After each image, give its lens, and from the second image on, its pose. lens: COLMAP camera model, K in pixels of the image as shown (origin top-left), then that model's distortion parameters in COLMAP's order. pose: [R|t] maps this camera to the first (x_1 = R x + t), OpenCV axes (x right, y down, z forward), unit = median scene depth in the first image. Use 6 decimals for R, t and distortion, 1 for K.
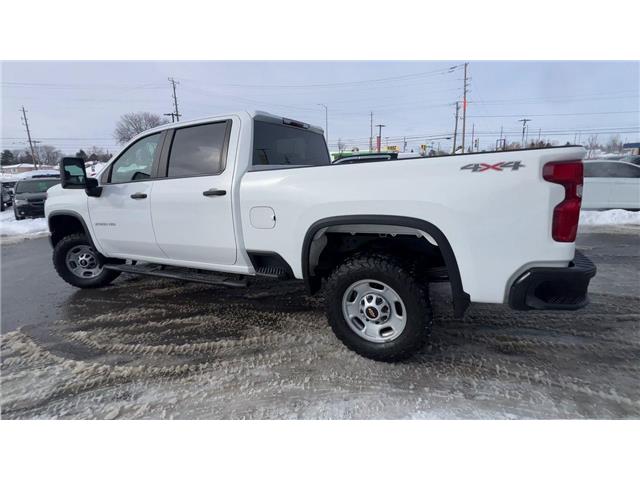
lens RADIAL K [[282.7, 0, 348.0], [0, 282.7, 216.6], [0, 0, 1]] dist [-0.000562, -0.000174]
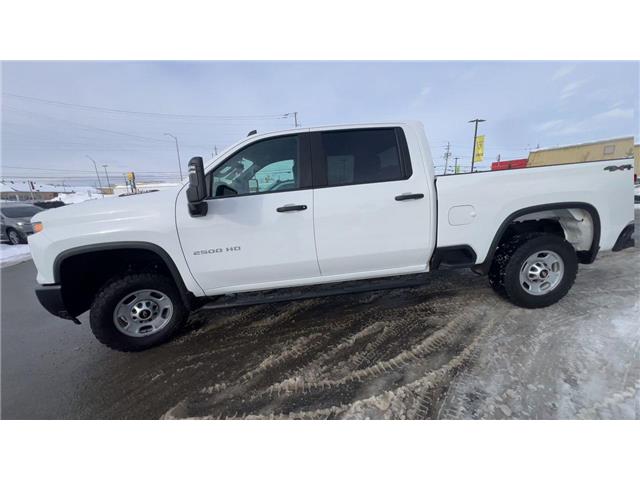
lens RADIAL K [[238.7, 0, 320.0], [0, 238.7, 240.0], [0, 0, 1]] dist [-0.000733, -0.000117]
pose [[0.877474, -0.111163, 0.466564, -1.151153], [0.108632, 0.993553, 0.032418, 0.009107], [-0.467160, 0.022238, 0.883893, 0.370664]]
